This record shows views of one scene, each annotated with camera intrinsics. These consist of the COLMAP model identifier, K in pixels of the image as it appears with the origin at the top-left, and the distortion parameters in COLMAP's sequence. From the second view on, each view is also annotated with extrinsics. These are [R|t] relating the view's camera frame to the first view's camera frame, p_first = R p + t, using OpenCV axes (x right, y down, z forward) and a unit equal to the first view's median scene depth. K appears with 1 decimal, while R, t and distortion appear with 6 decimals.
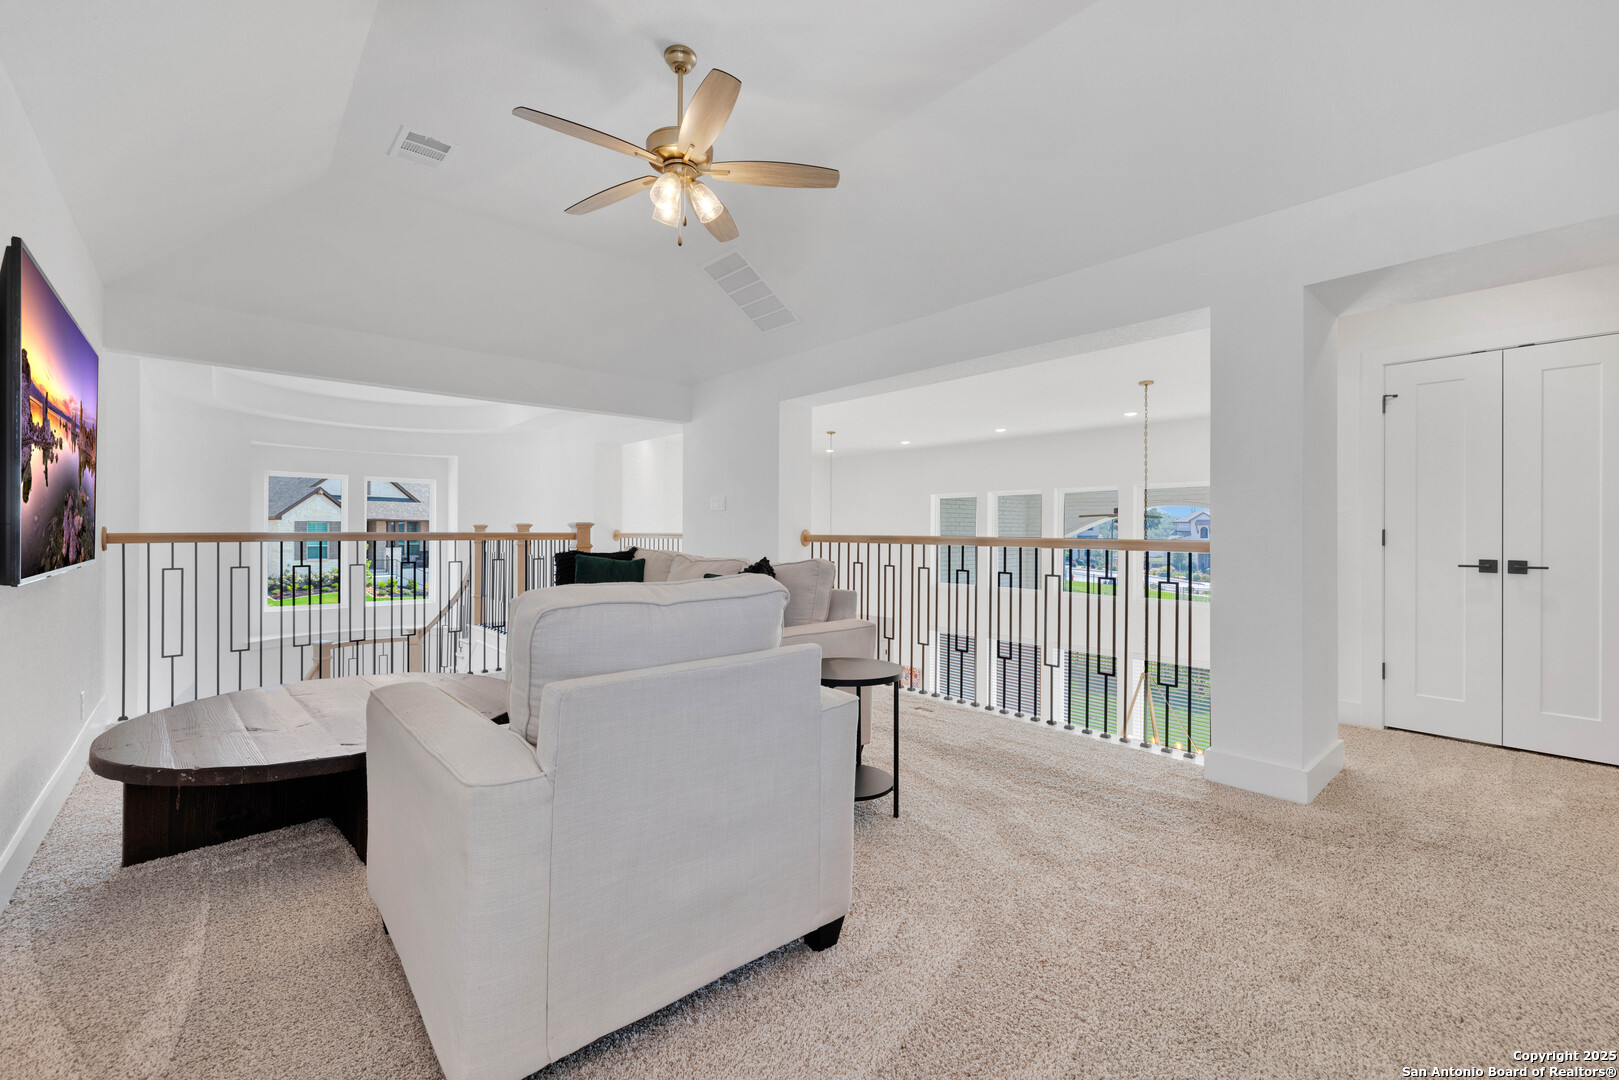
lens RADIAL K [[670.7, 0, 800.9], [0, 670.7, 527.9], [0, 0, 1]] dist [-0.002387, 0.000299]
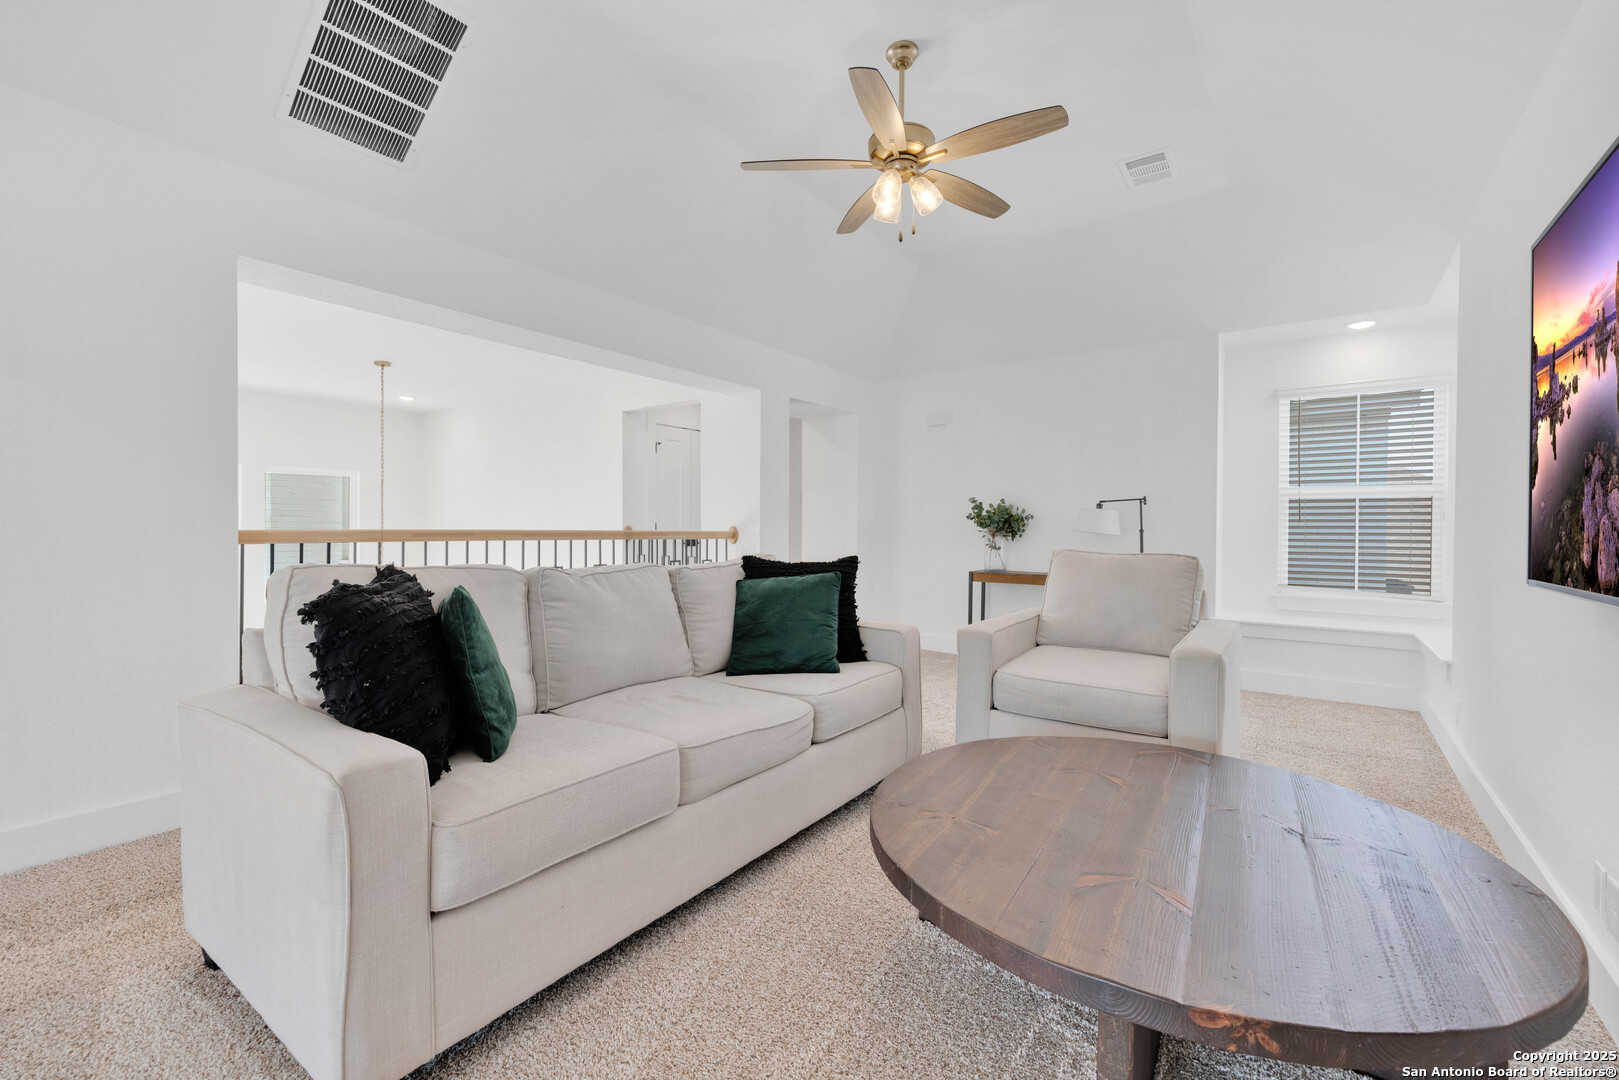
lens RADIAL K [[670.7, 0, 802.5], [0, 670.7, 541.4], [0, 0, 1]] dist [-0.002387, 0.000299]
pose [[-0.189892, -0.027176, 0.981429, -1.534983], [-0.004440, 0.999630, 0.026821, 0.009460], [-0.981795, 0.000736, -0.189942, 1.766802]]
